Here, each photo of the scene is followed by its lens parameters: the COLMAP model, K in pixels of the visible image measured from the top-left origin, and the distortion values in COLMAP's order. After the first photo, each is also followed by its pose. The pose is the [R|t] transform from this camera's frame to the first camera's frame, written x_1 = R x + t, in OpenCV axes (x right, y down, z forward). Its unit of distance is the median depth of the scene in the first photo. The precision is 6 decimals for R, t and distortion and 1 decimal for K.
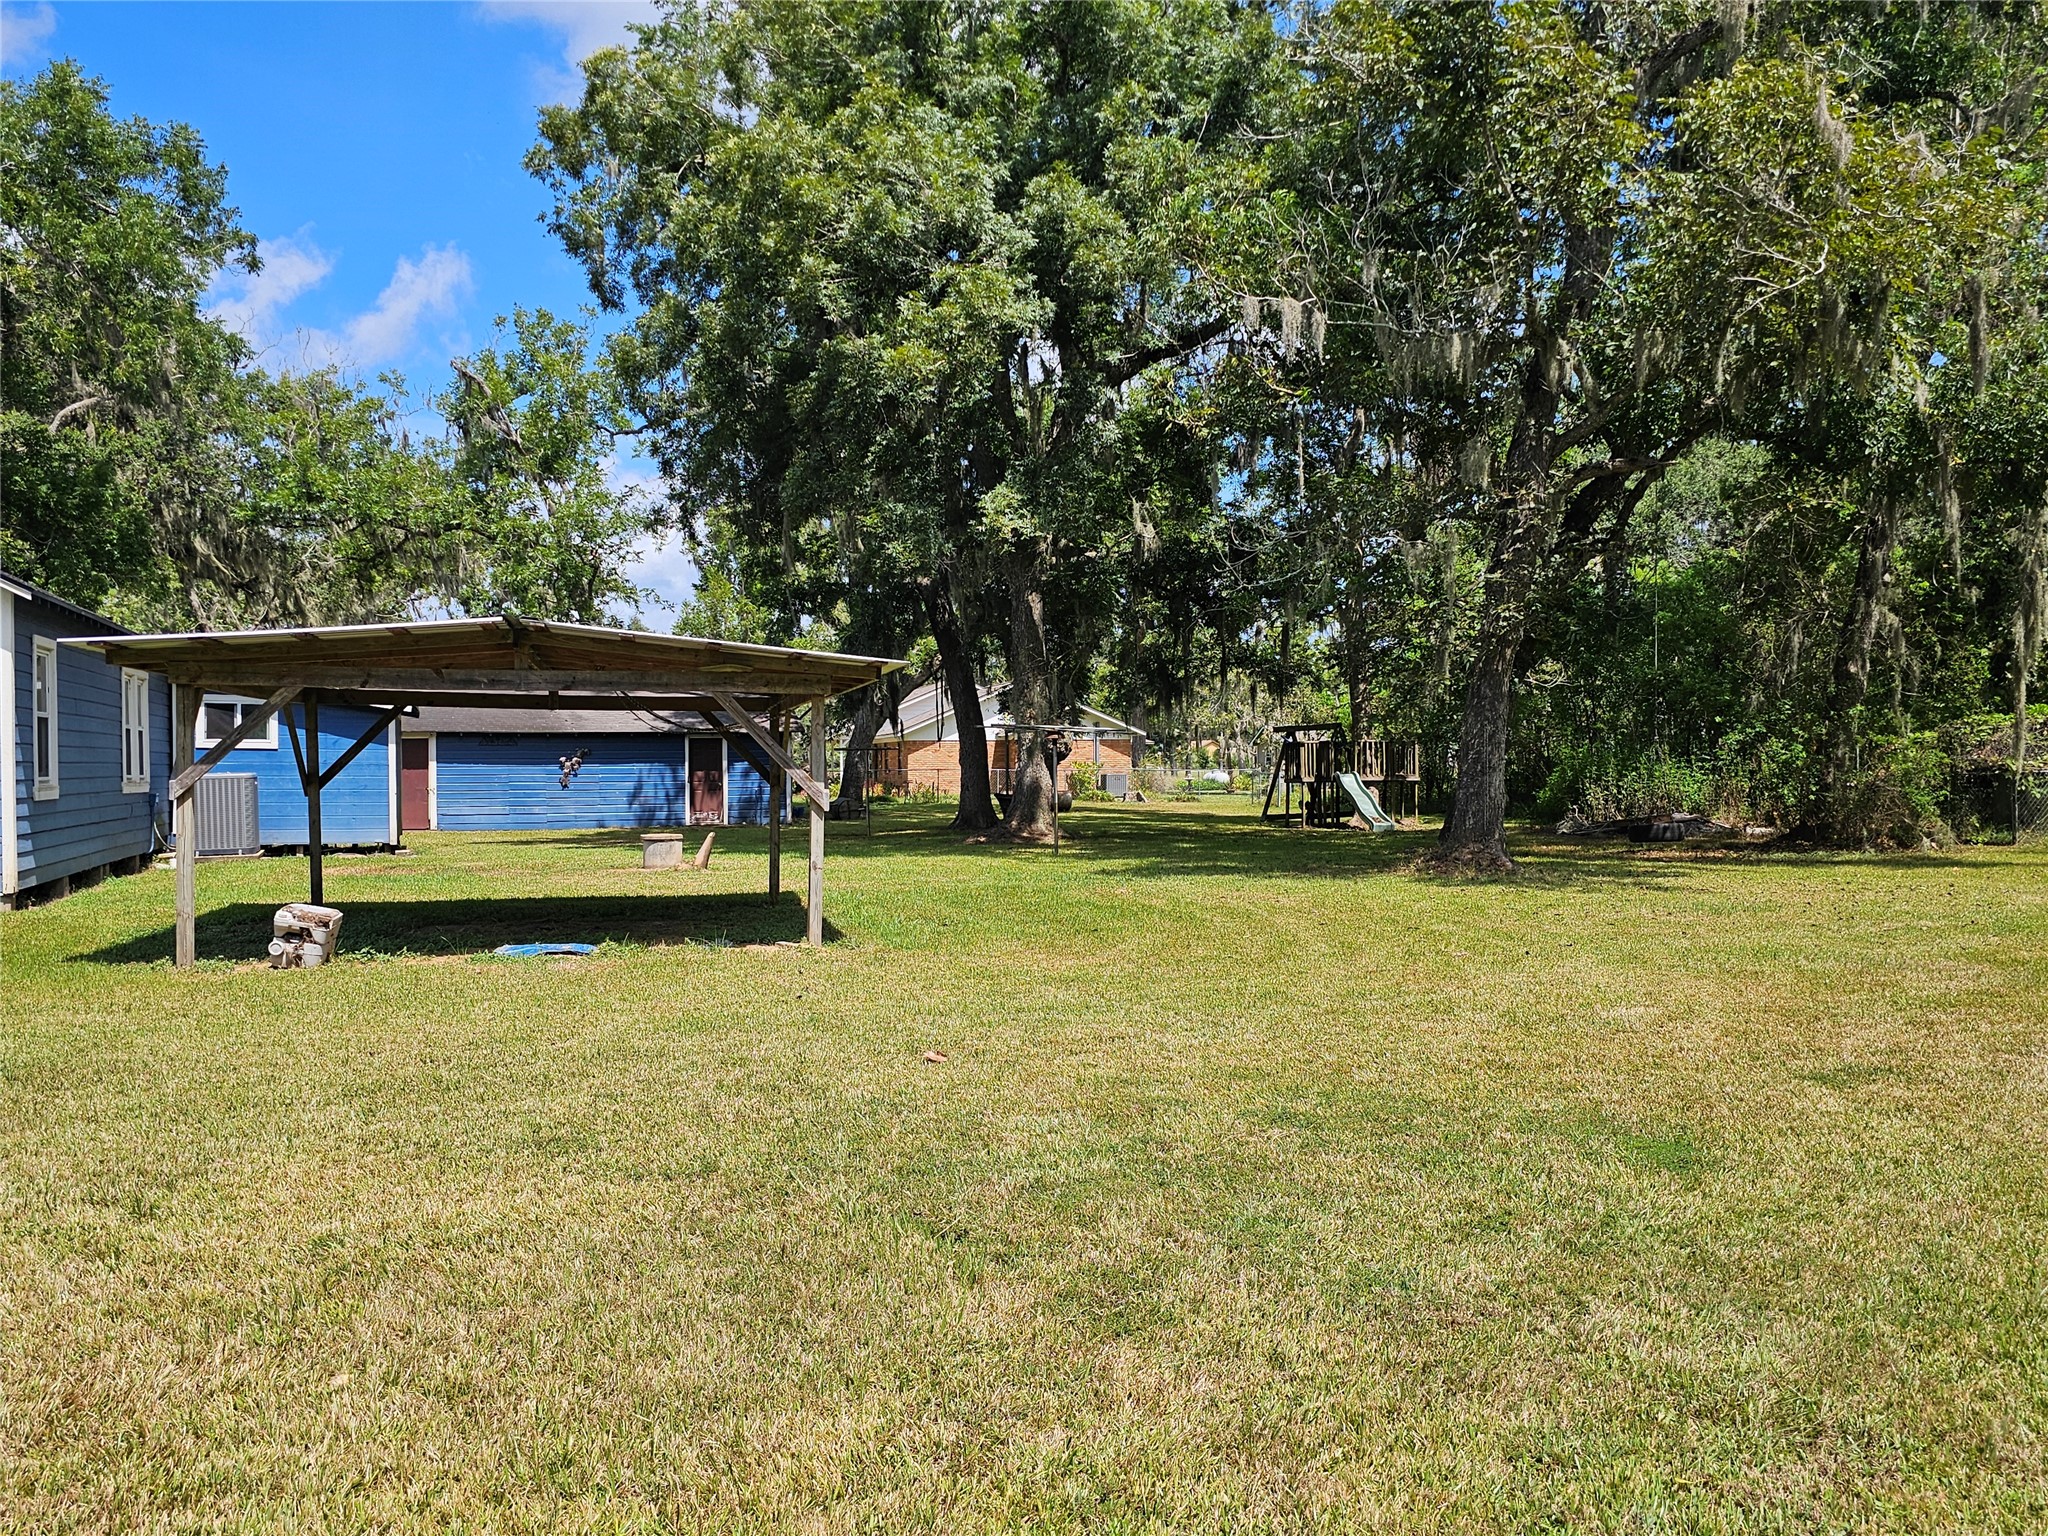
lens RADIAL K [[1601.5, 0, 990.8], [0, 1601.5, 794.2], [0, 0, 1]] dist [0.020689, -0.035950]
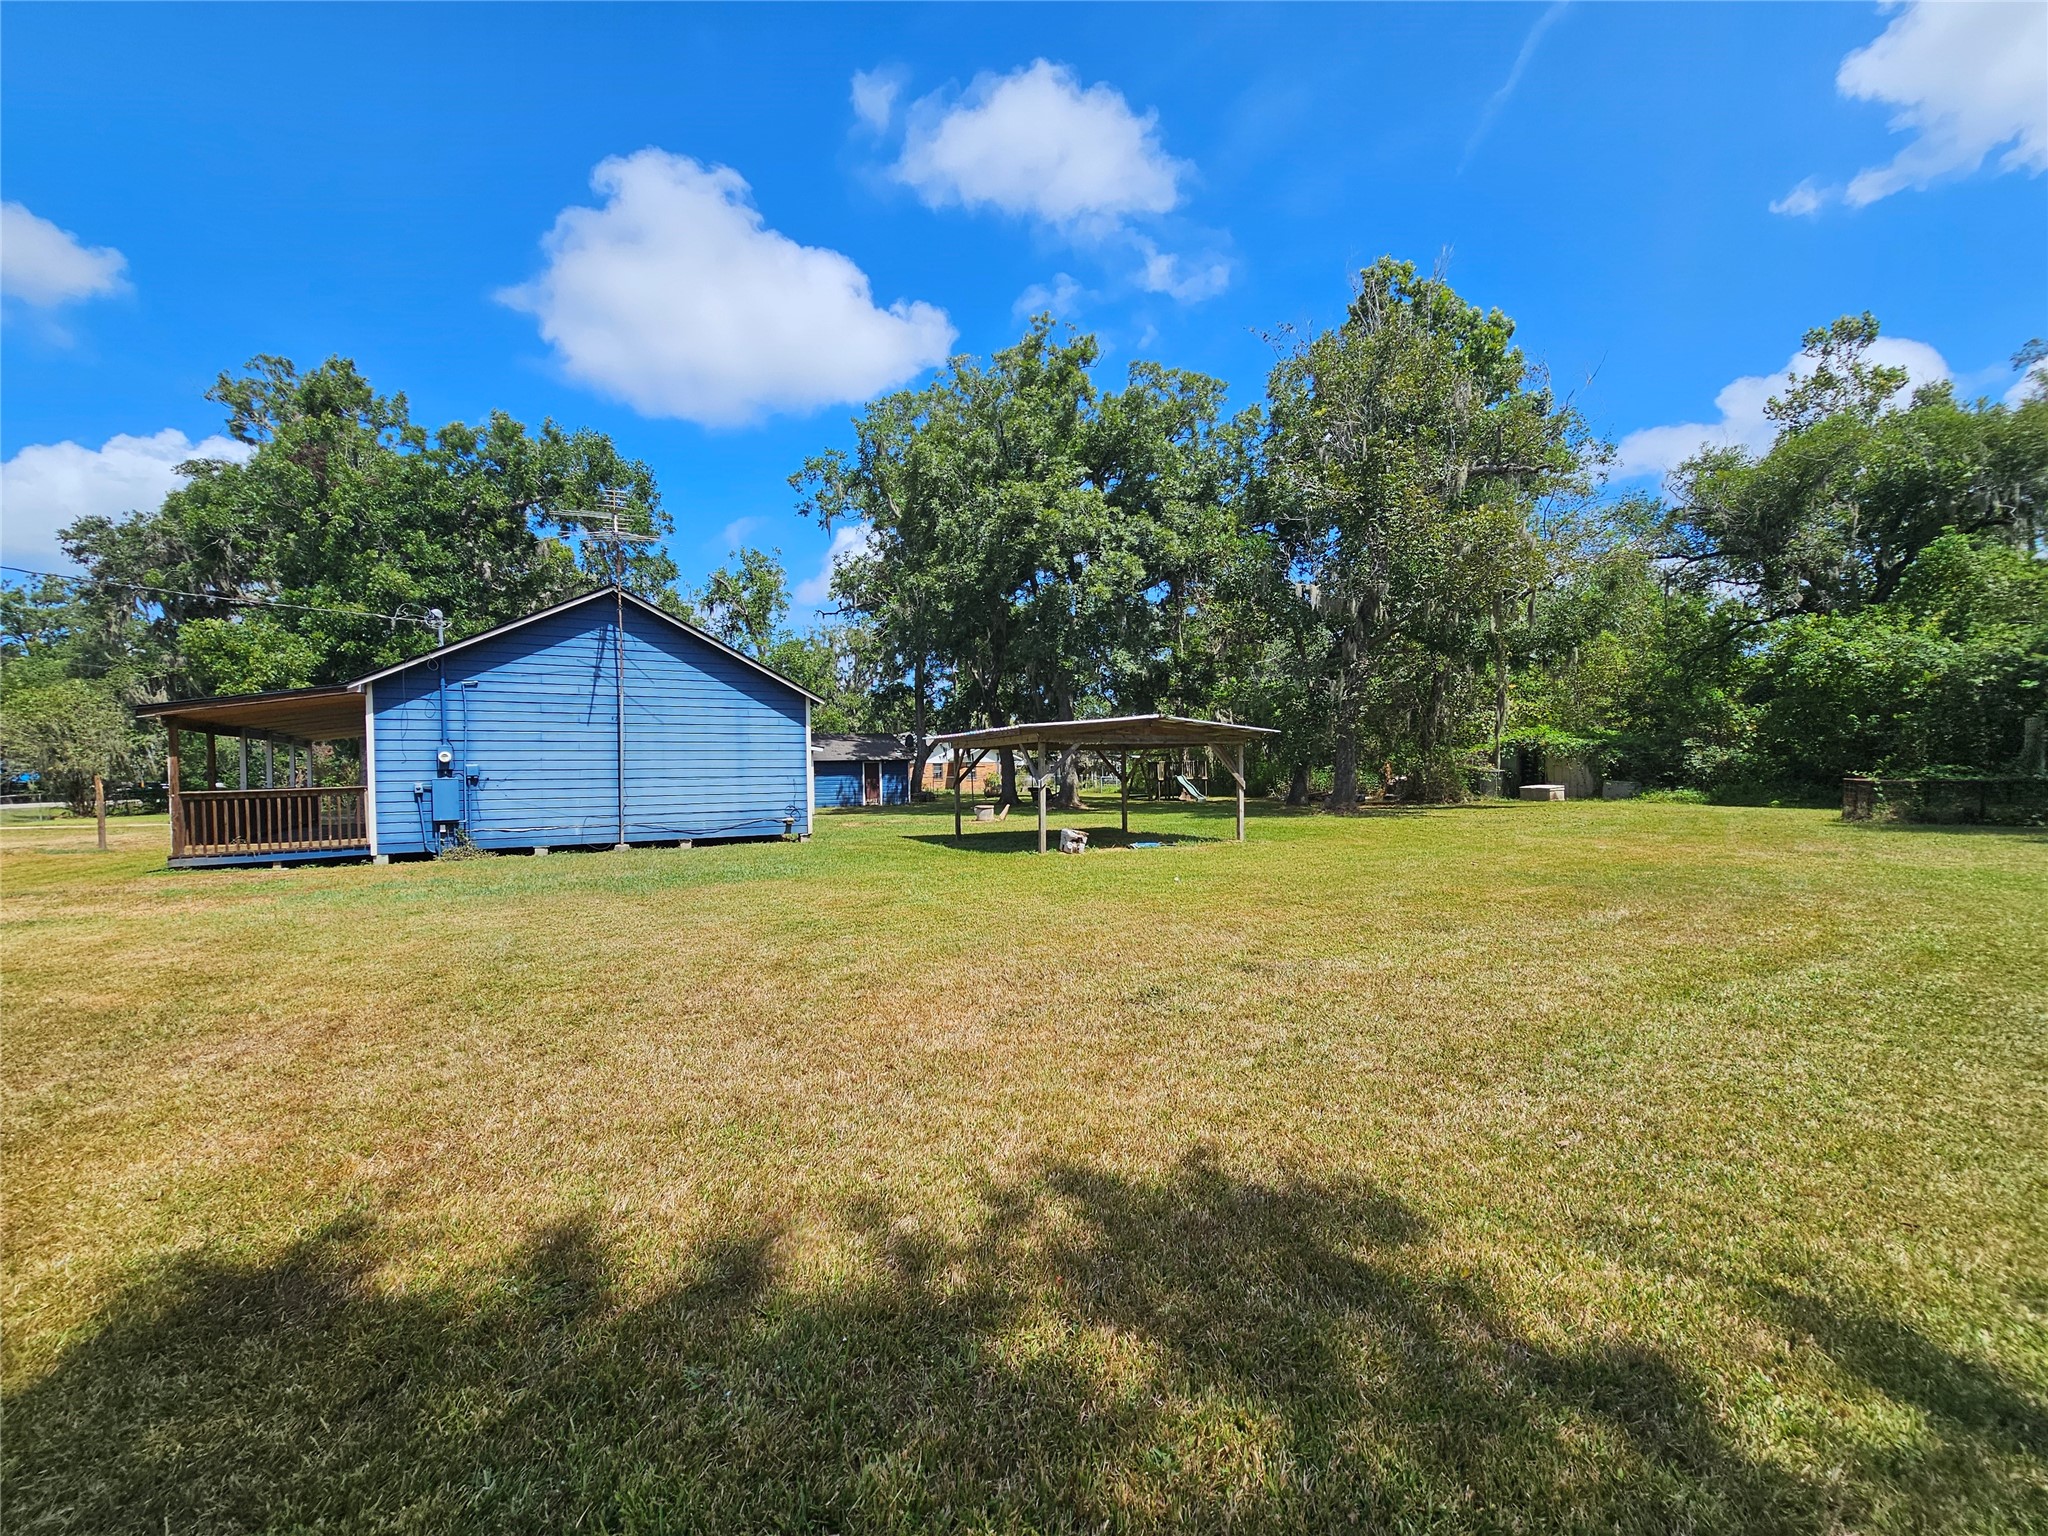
lens RADIAL K [[831.3, 0, 970.2], [0, 831.3, 797.0], [0, 0, 1]] dist [-0.012140, 0.000204]
pose [[0.978499, -0.016124, 0.205619, -0.431292], [0.015030, 0.999863, 0.006880, 0.005271], [-0.205702, -0.003642, 0.978608, -0.109096]]
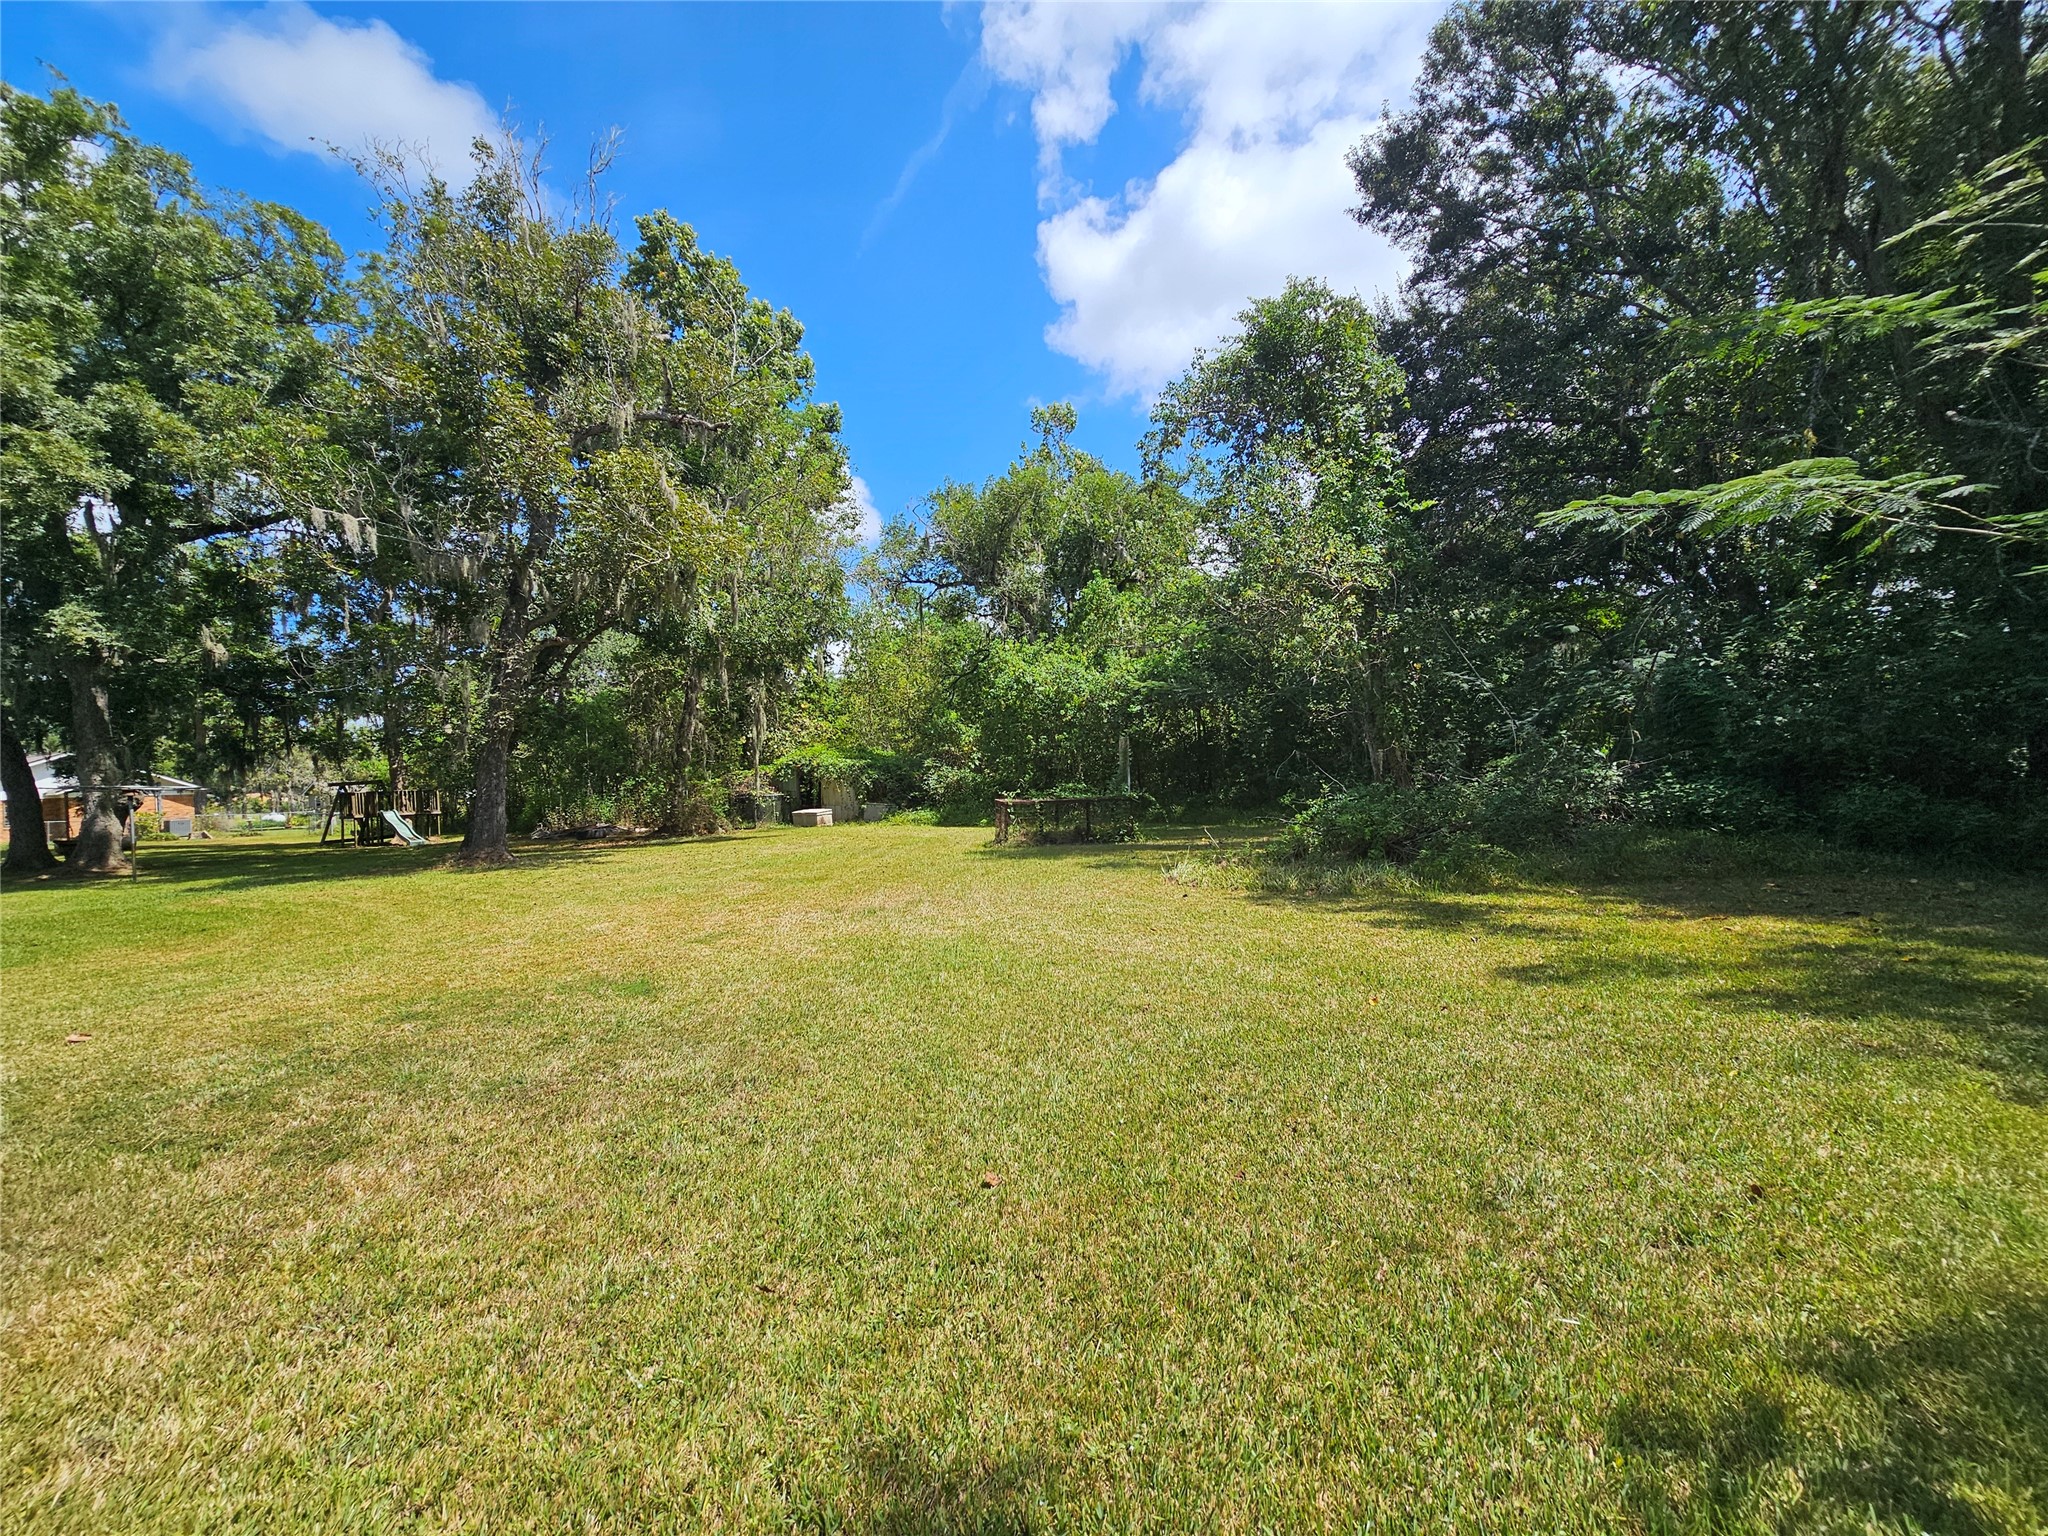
lens RADIAL K [[831.3, 0, 1013.2], [0, 831.3, 766.7], [0, 0, 1]] dist [-0.012140, 0.000204]
pose [[0.639716, -0.008189, 0.768567, -0.016940], [0.050501, 0.998230, -0.031399, 0.000005], [-0.766950, 0.058899, 0.638998, -0.011377]]
